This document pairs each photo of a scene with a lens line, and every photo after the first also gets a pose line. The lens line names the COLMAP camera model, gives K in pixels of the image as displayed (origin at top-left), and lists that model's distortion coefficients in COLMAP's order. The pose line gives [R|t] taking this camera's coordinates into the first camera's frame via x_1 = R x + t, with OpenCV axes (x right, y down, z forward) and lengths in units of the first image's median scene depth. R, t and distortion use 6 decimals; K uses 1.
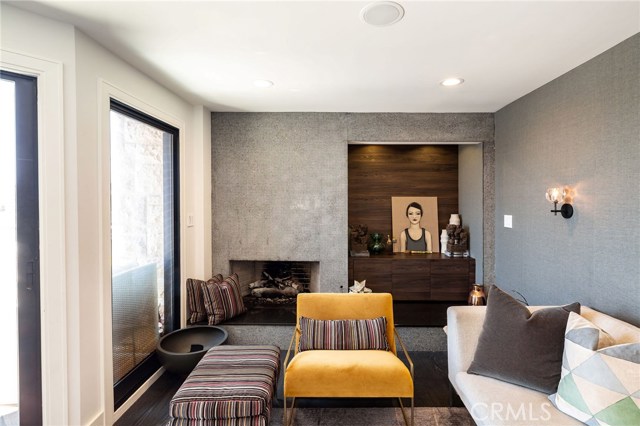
lens RADIAL K [[313.9, 0, 335.5], [0, 313.9, 202.9], [0, 0, 1]] dist [0.000953, 0.000001]
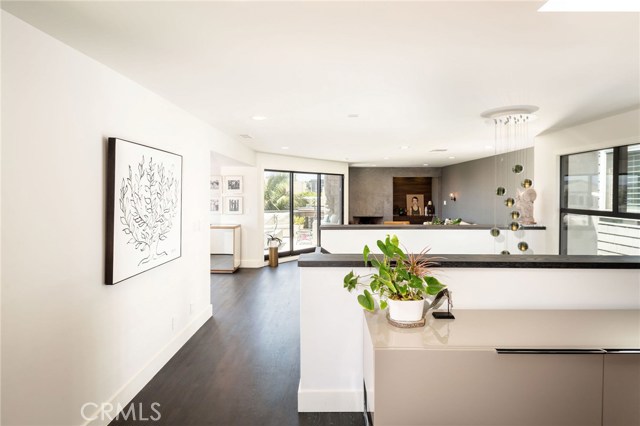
lens RADIAL K [[321.5, 0, 323.8], [0, 321.5, 196.2], [0, 0, 1]] dist [0.001248, 0.000148]
pose [[0.999778, -0.005141, -0.020455, -0.567396], [0.005293, 0.999959, 0.007365, -0.036276], [0.020416, -0.007472, 0.999764, -2.122006]]
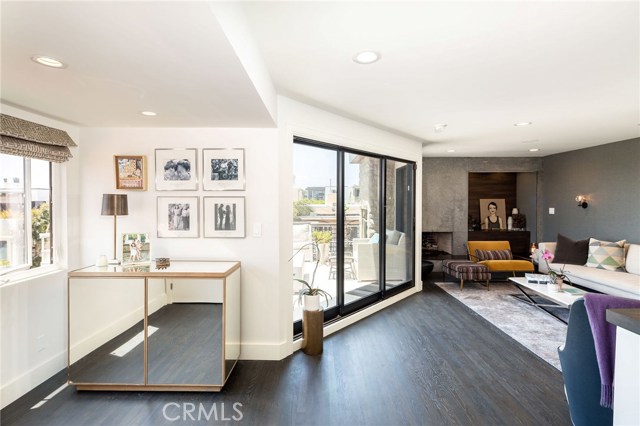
lens RADIAL K [[306.0, 0, 317.5], [0, 306.0, 207.4], [0, 0, 1]] dist [-0.001833, -0.000146]
pose [[0.999860, -0.005538, -0.015803, -0.899778], [0.005792, 0.999853, 0.016114, -0.005721], [0.015711, -0.016204, 0.999745, -0.970563]]
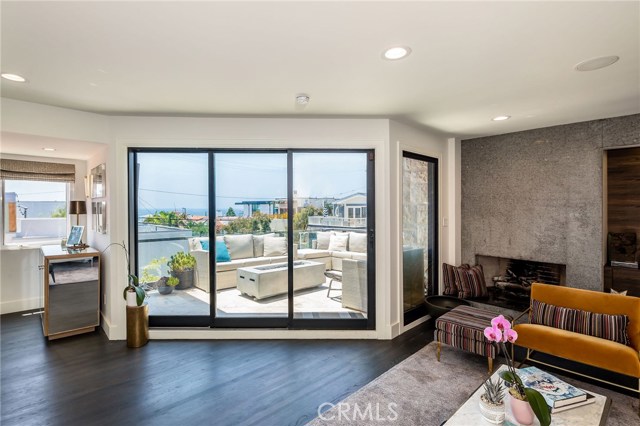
lens RADIAL K [[314.3, 0, 310.5], [0, 314.3, 209.8], [0, 0, 1]] dist [0.001169, 0.000205]
pose [[0.676585, 0.003264, -0.736357, 0.151721], [-0.002969, 0.999994, 0.001705, 0.001465], [0.736358, 0.001033, 0.676591, -0.364797]]
